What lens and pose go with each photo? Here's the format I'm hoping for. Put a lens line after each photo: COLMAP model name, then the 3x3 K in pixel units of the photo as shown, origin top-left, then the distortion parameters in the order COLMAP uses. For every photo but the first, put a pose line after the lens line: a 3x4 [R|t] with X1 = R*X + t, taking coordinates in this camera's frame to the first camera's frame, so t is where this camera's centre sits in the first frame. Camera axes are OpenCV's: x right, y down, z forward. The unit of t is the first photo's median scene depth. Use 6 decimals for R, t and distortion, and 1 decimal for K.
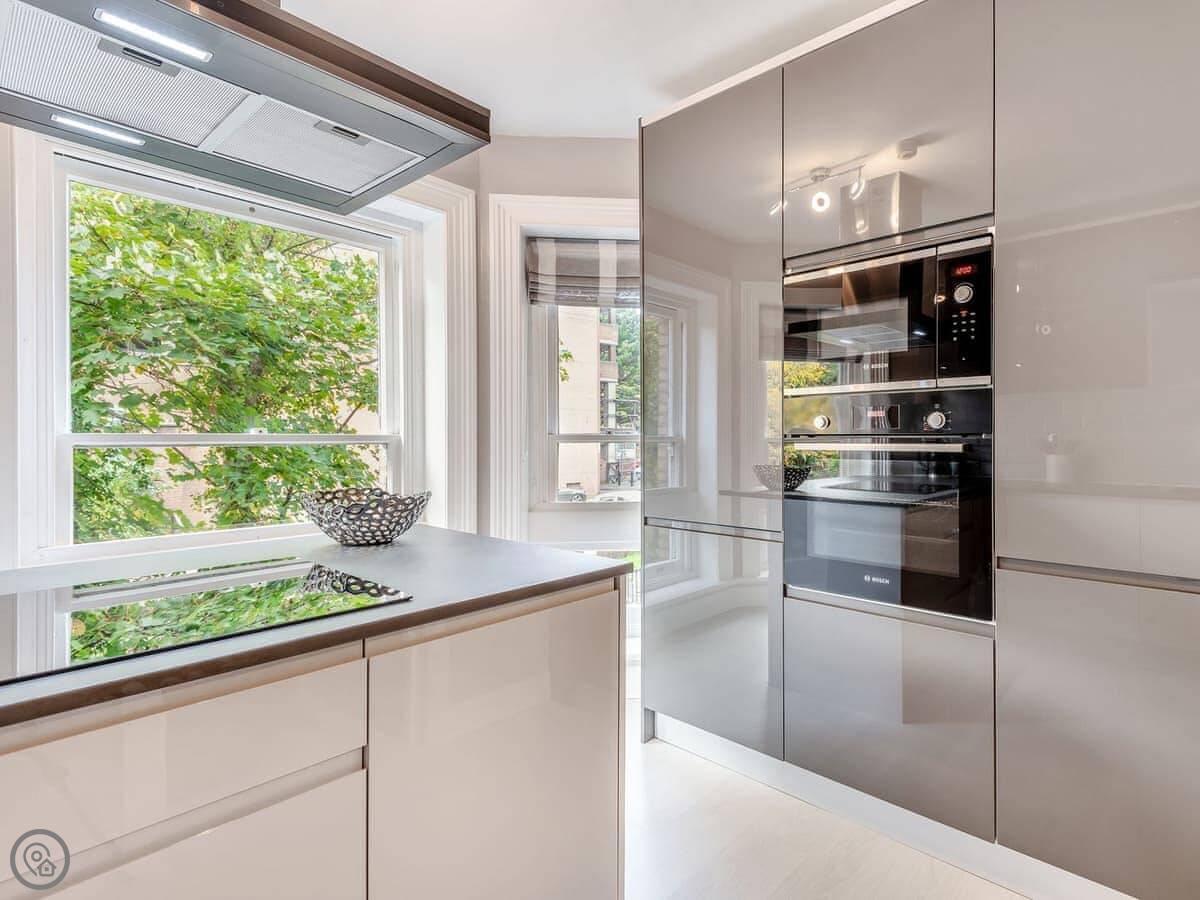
lens RADIAL K [[606.4, 0, 665.2], [0, 606.4, 438.6], [0, 0, 1]] dist [0.023176, -0.000670]
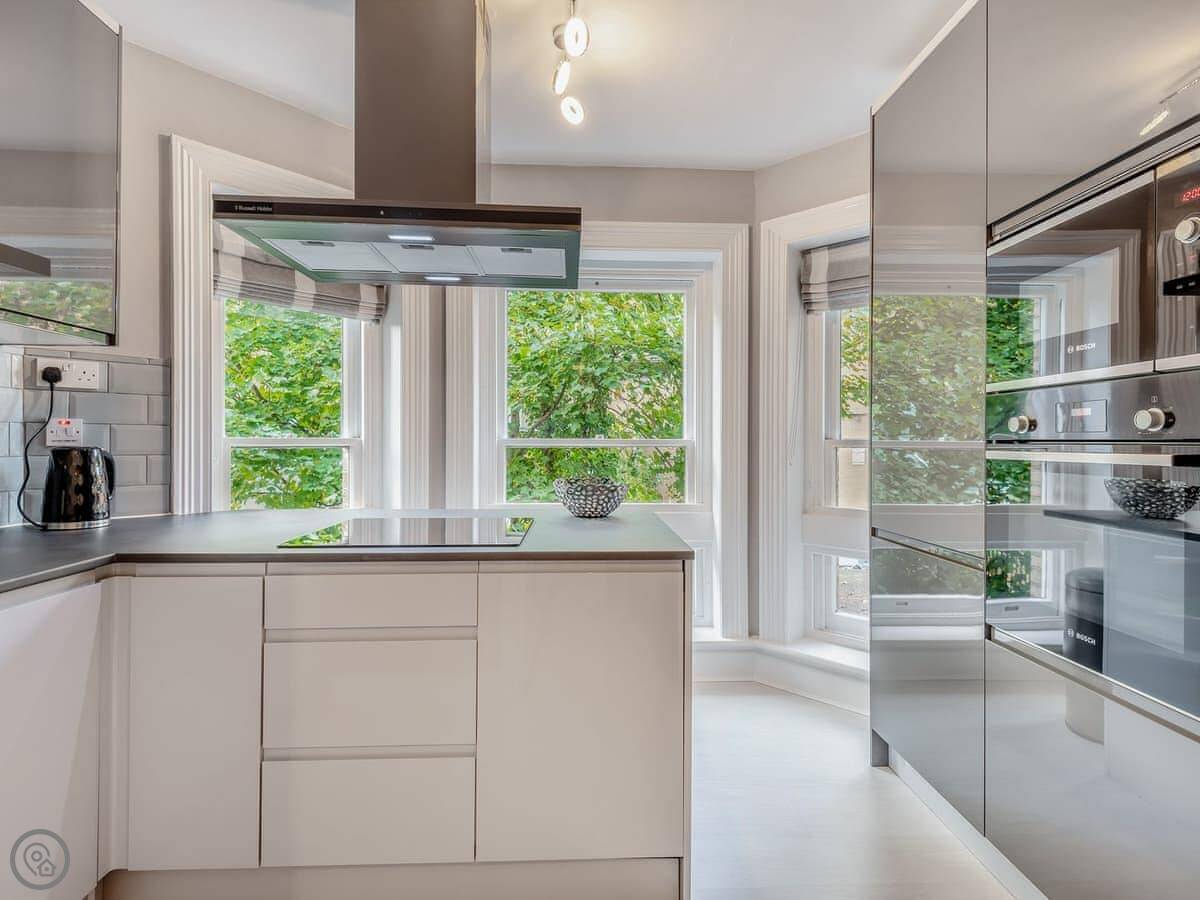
lens RADIAL K [[600.5, 0, 602.2], [0, 600.5, 441.8], [0, 0, 1]] dist [0.015928, -0.001347]
pose [[0.680197, 0.005135, -0.733011, 0.370936], [-0.006413, 0.999979, 0.001054, -0.001707], [0.733001, 0.003983, 0.680216, 0.053622]]
